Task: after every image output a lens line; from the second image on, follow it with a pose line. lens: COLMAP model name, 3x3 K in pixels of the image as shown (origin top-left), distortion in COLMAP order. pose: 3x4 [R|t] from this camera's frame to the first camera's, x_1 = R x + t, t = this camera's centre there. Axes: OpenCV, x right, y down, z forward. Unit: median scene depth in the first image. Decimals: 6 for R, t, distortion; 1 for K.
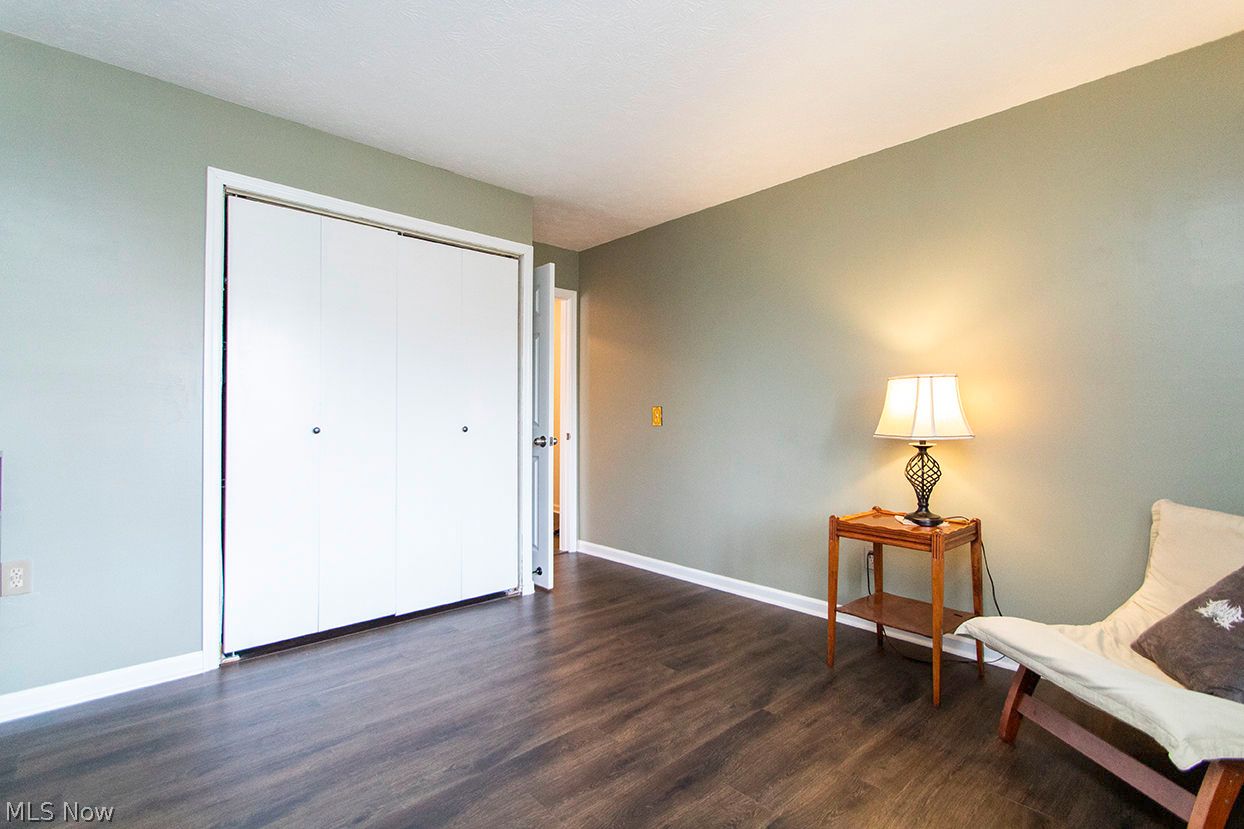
lens RADIAL K [[584.7, 0, 623.1], [0, 584.7, 414.4], [0, 0, 1]] dist [0.001795, -0.000363]
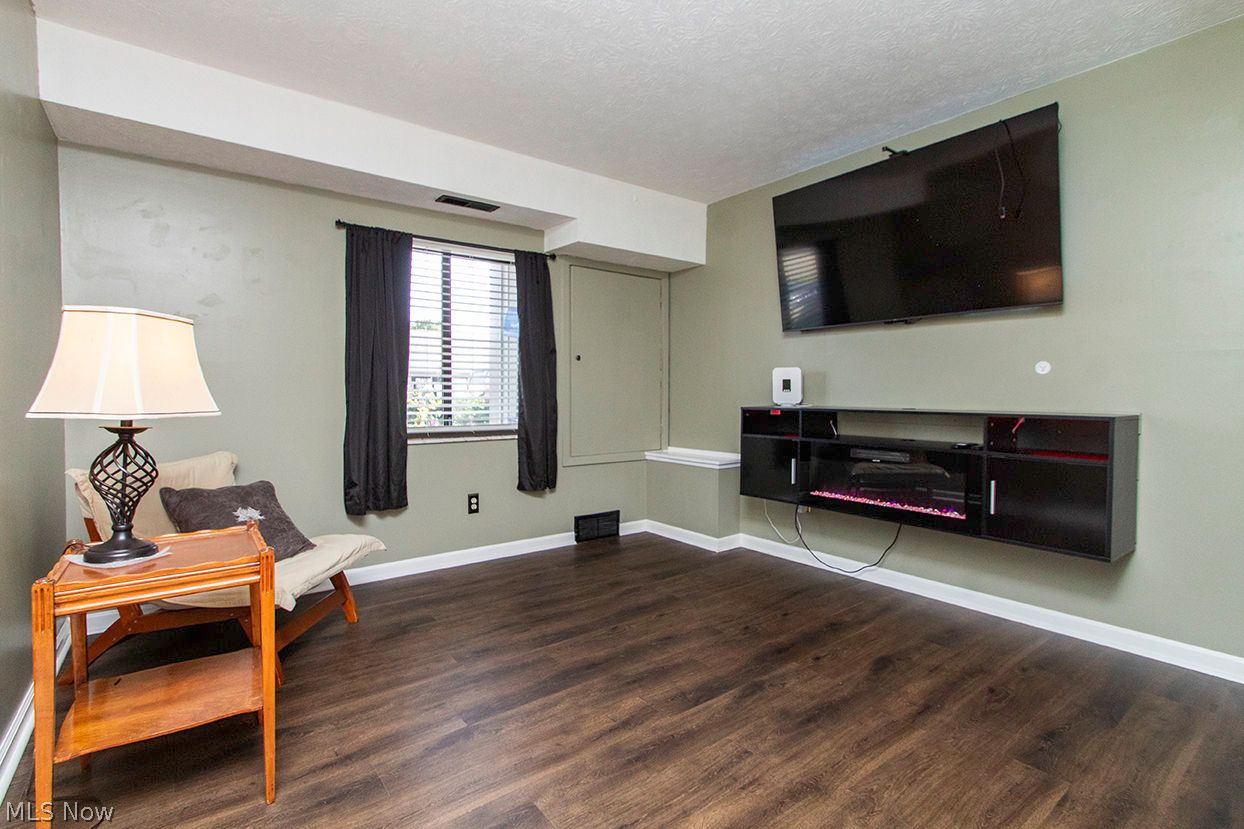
lens RADIAL K [[584.7, 0, 622.8], [0, 584.7, 410.3], [0, 0, 1]] dist [0.001795, -0.000363]
pose [[-0.996480, -0.004069, 0.083737, -0.051787], [-0.002590, 0.999839, 0.017764, 0.022881], [-0.083795, 0.017485, -0.996330, 1.634994]]
